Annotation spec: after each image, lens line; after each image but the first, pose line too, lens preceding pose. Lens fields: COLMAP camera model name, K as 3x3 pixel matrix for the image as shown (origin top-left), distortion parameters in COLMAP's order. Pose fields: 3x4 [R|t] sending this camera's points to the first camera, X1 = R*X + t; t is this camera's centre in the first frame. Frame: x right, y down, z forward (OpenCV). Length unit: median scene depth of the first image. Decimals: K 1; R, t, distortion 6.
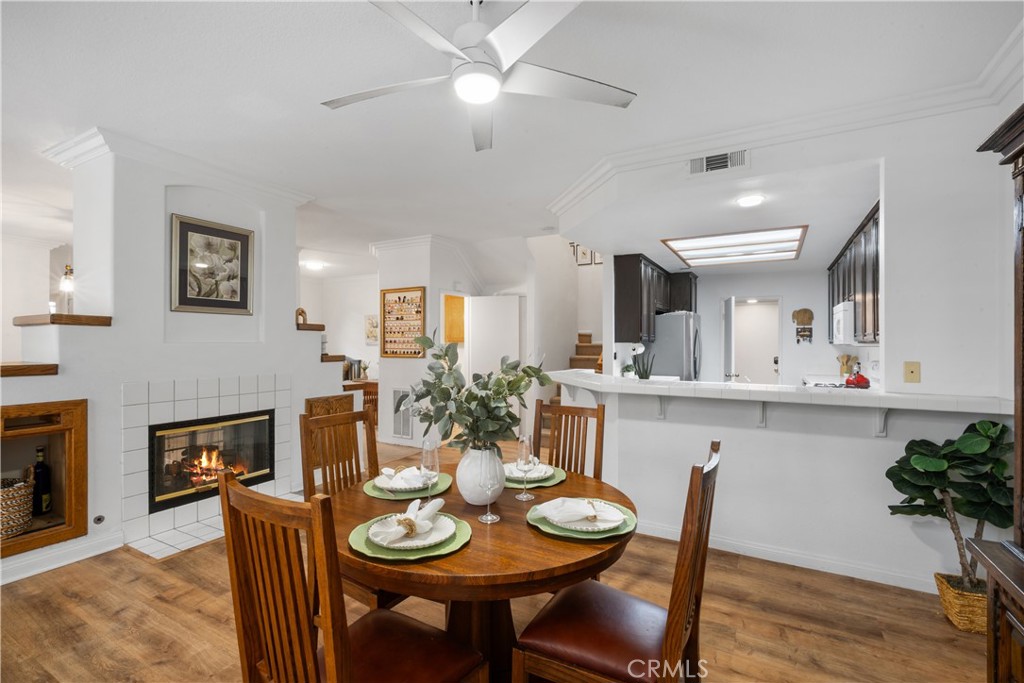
lens RADIAL K [[463.6, 0, 509.0], [0, 463.6, 338.7], [0, 0, 1]] dist [-0.005212, 0.000040]
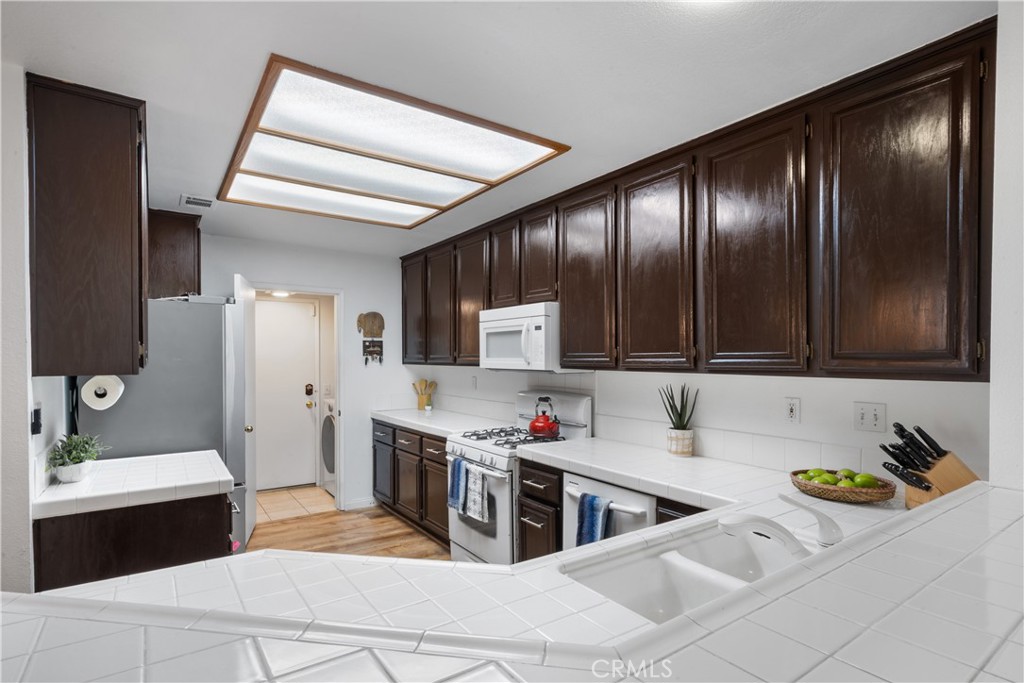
lens RADIAL K [[503.7, 0, 501.0], [0, 503.7, 360.9], [0, 0, 1]] dist [-0.015027, -0.000116]
pose [[0.432325, -0.009865, 0.901664, 0.064621], [-0.007274, 0.999869, 0.014427, -0.006427], [-0.901689, -0.012796, 0.432197, 0.521213]]
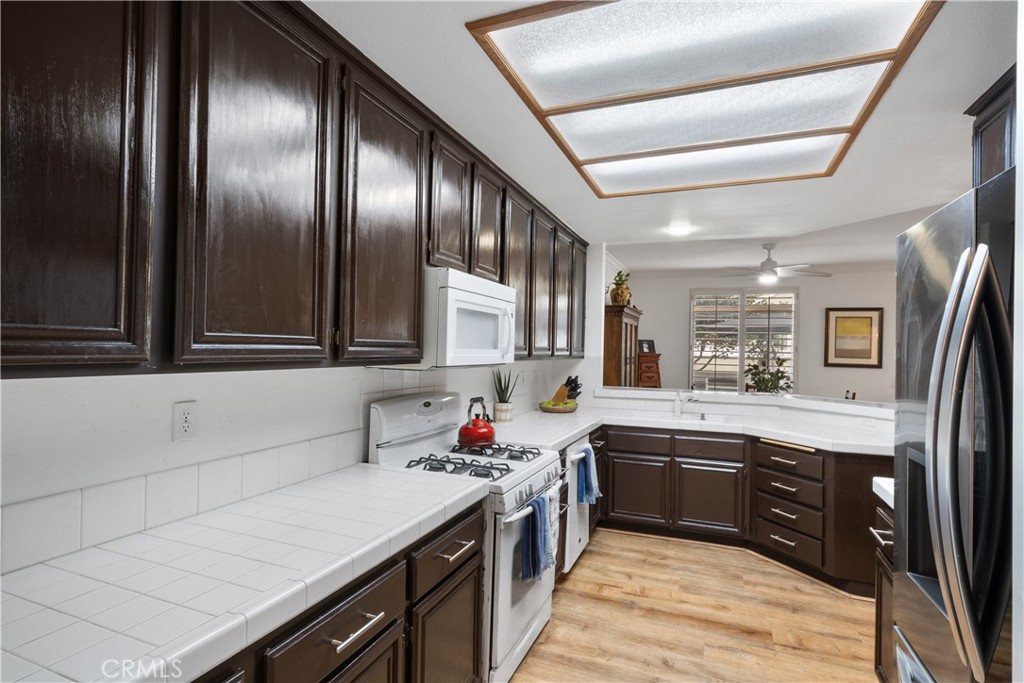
lens RADIAL K [[503.7, 0, 509.8], [0, 503.7, 345.0], [0, 0, 1]] dist [-0.015027, -0.000116]
pose [[-0.989540, -0.028686, -0.141375, 0.569641], [-0.027686, 0.999576, -0.009030, -0.001896], [0.141574, -0.005021, -0.989915, 1.114892]]
